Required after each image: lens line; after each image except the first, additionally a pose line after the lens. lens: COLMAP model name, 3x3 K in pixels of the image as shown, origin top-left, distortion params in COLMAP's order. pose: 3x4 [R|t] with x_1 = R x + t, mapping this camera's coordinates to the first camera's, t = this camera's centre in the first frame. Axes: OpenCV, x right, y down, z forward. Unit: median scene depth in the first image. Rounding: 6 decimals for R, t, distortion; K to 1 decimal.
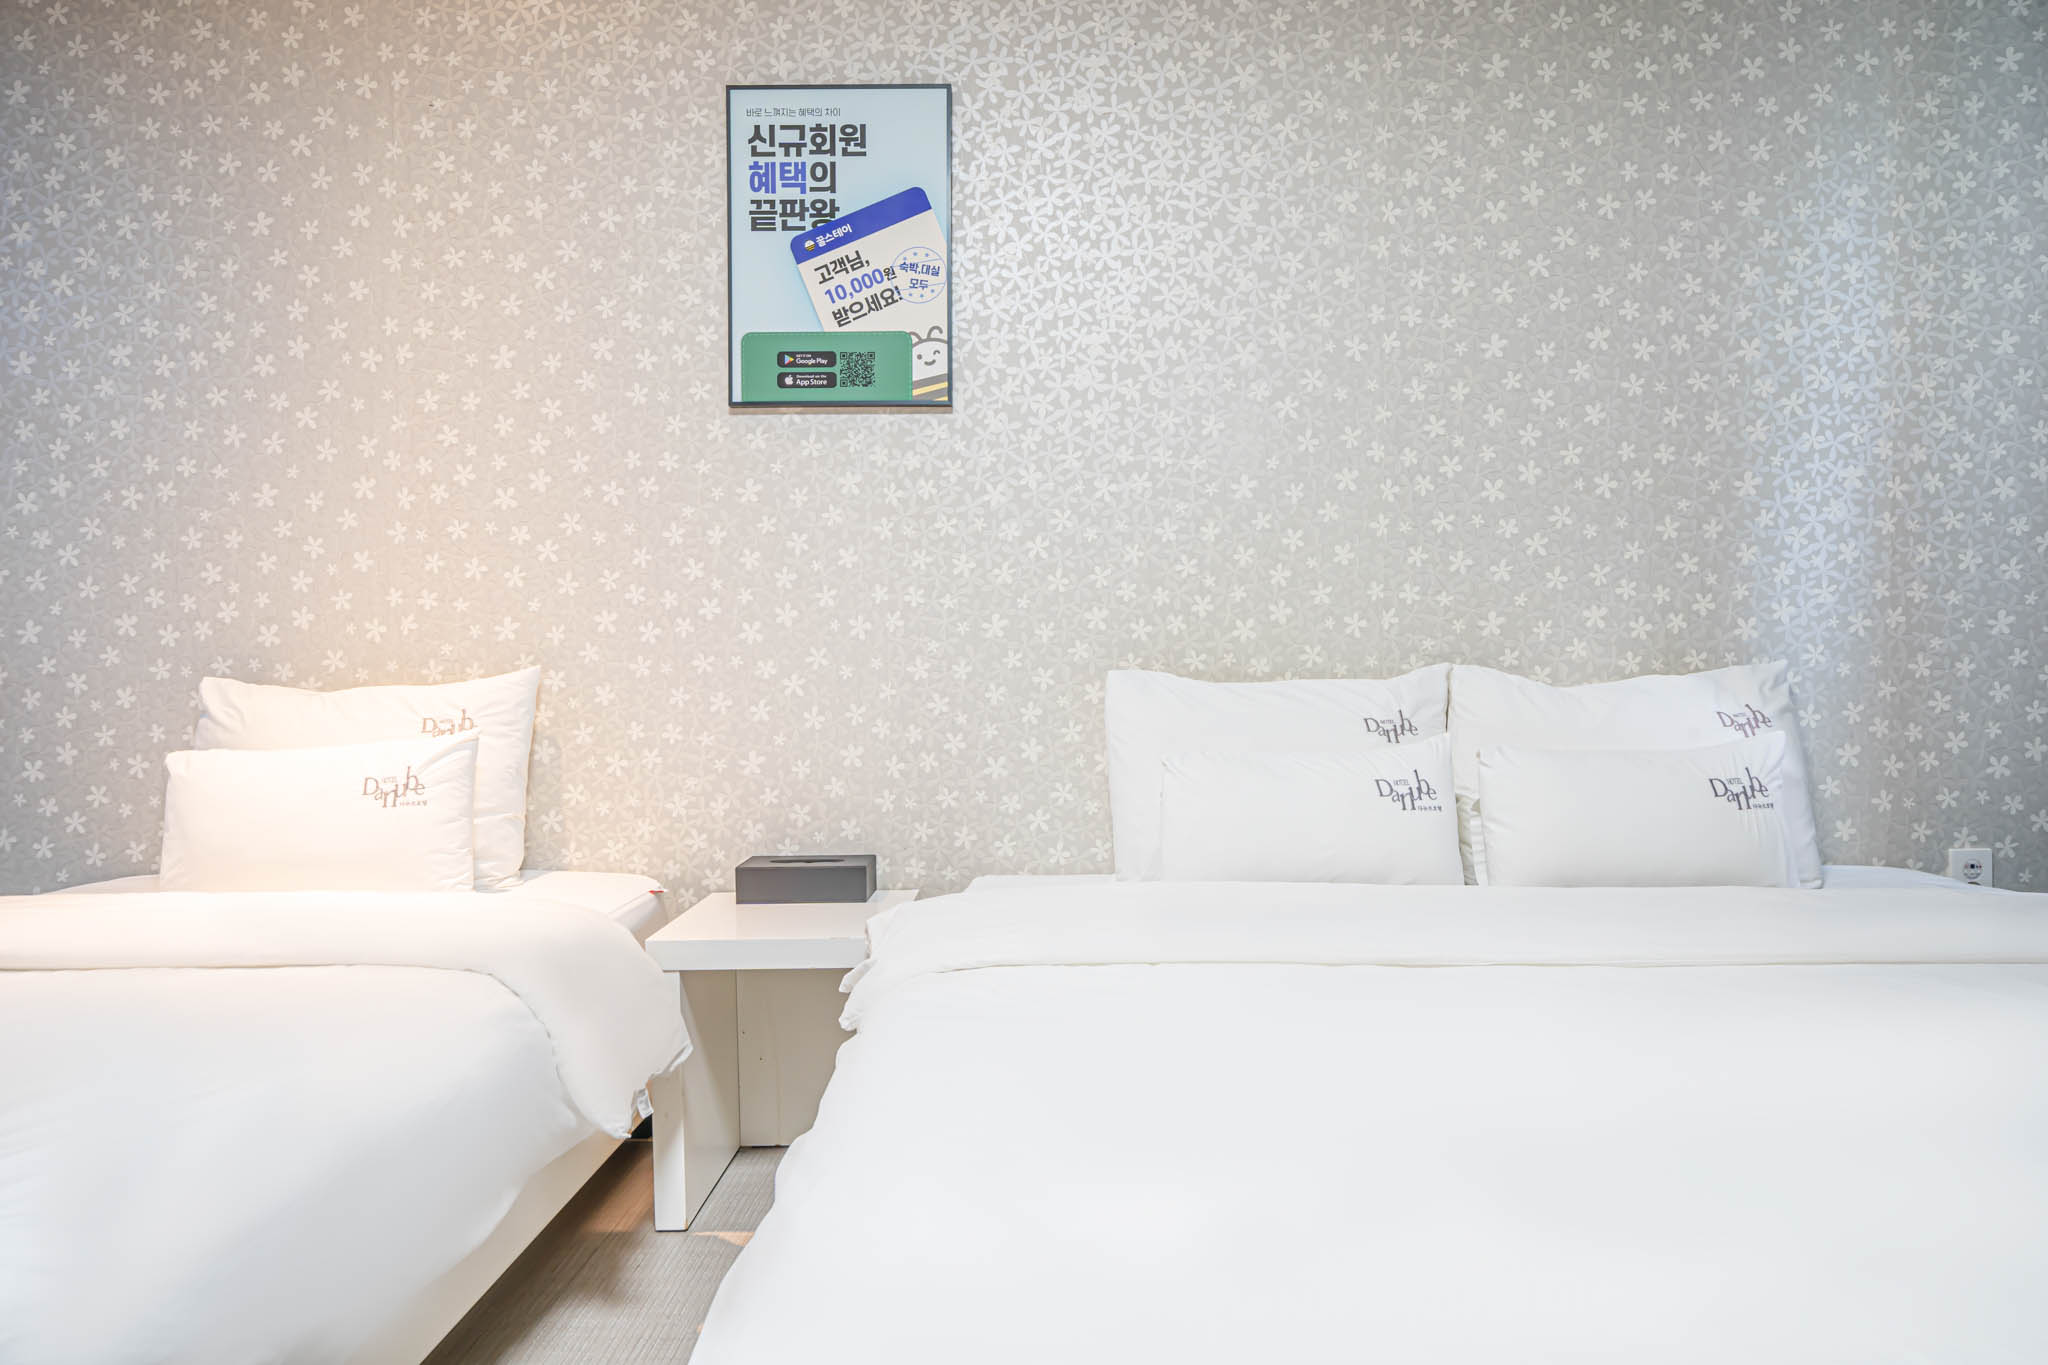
lens RADIAL K [[1304.7, 0, 1024.0], [0, 1304.7, 682.5], [0, 0, 1]] dist [-0.006655, -0.003290]
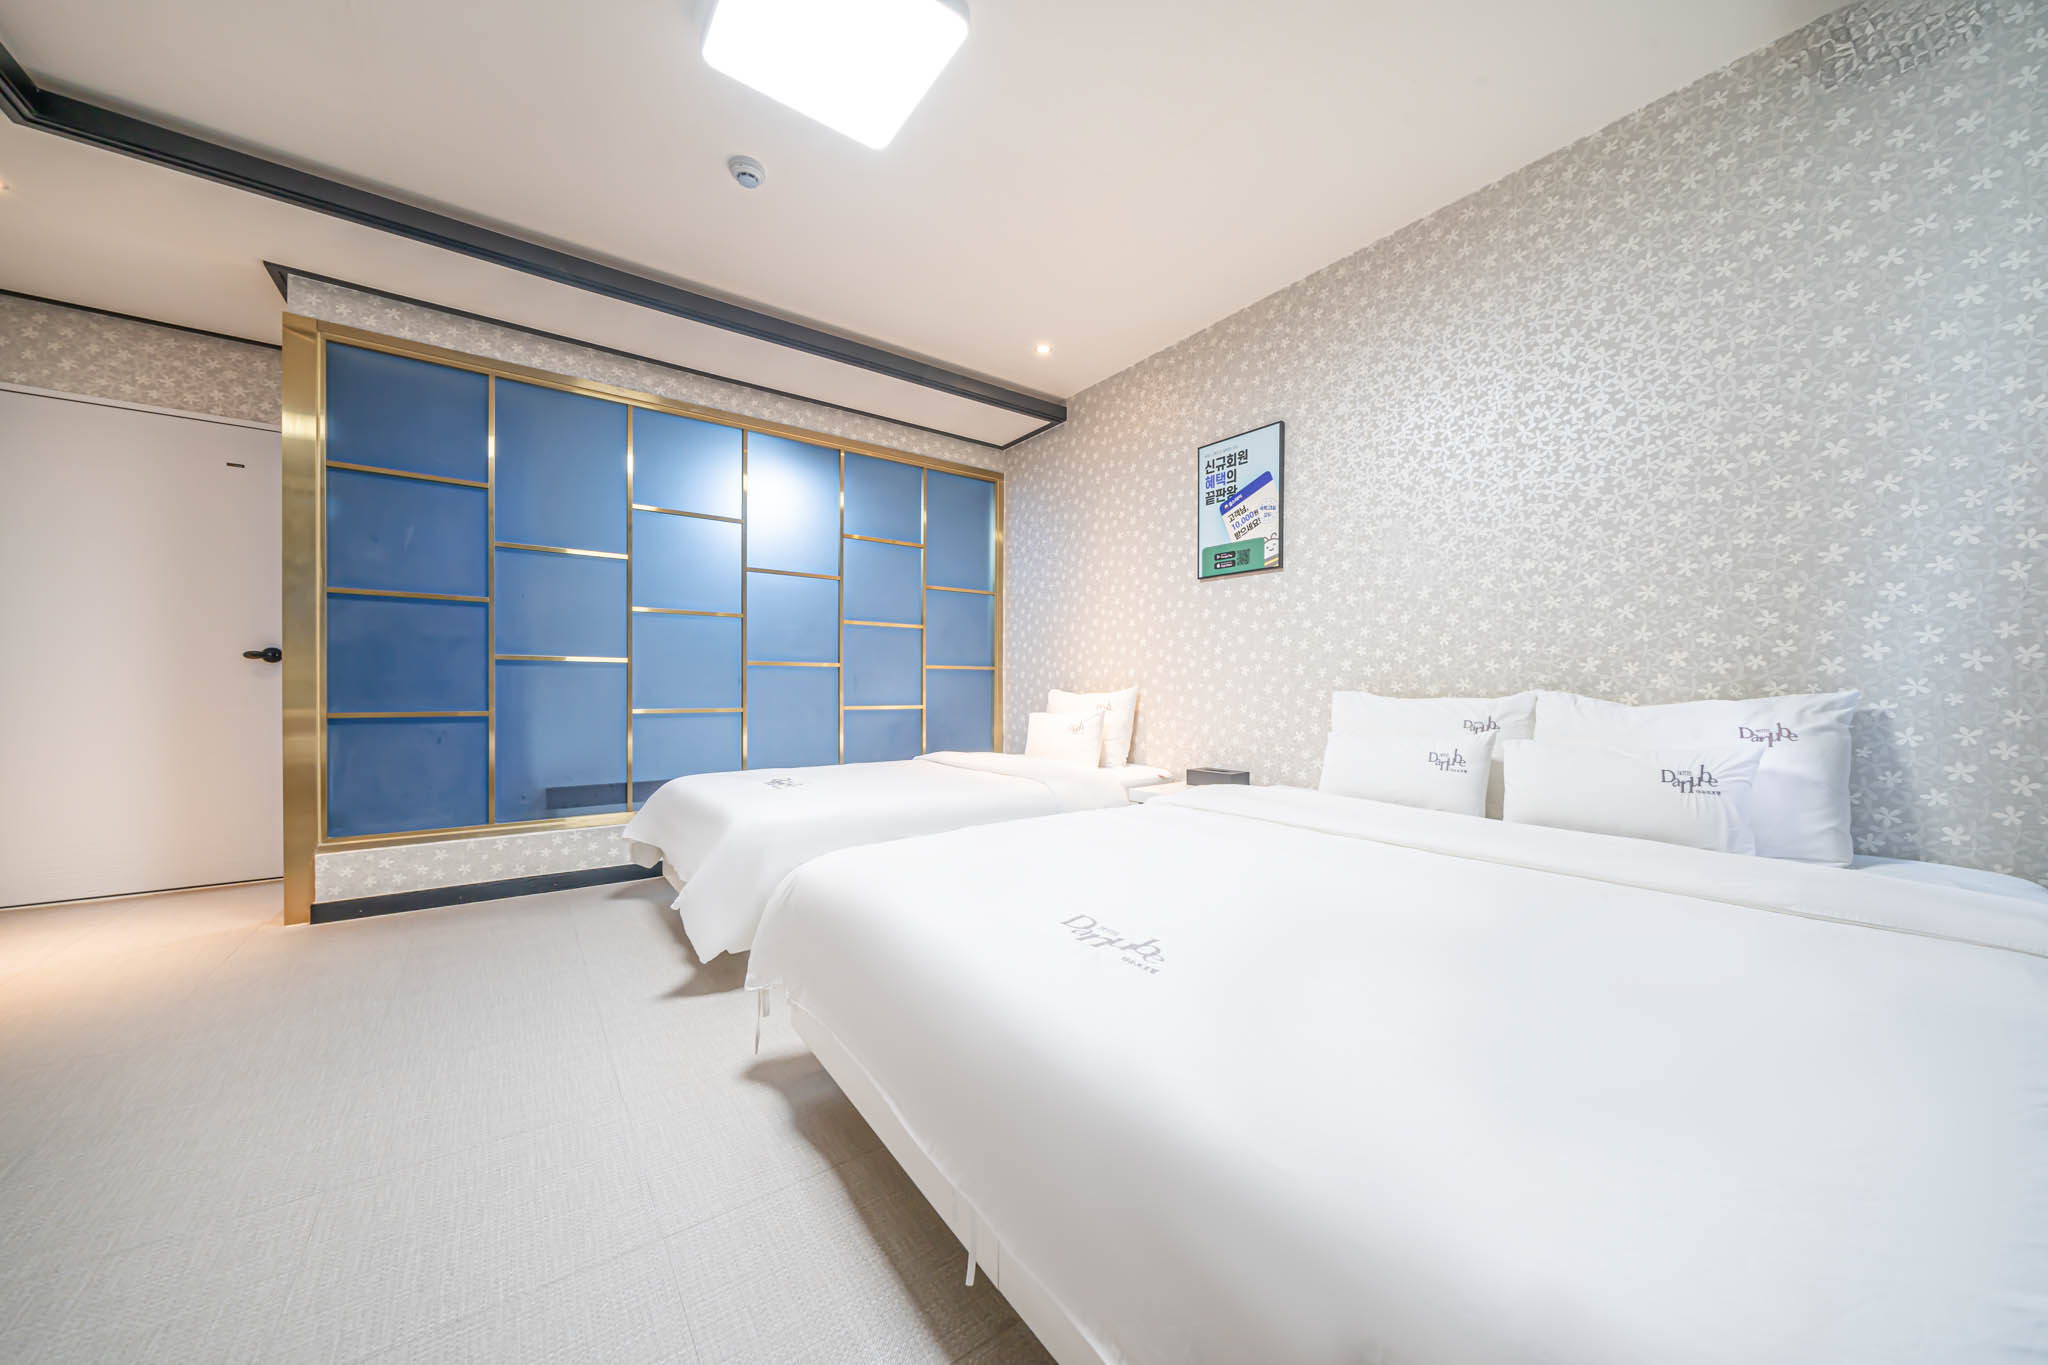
lens RADIAL K [[719.8, 0, 1063.8], [0, 719.8, 687.4], [0, 0, 1]] dist [-0.022624, 0.000211]
pose [[0.627497, 0.009499, -0.778561, 0.648014], [-0.020866, 0.999772, -0.004620, -0.000895], [0.778339, 0.019144, 0.627552, -0.024103]]
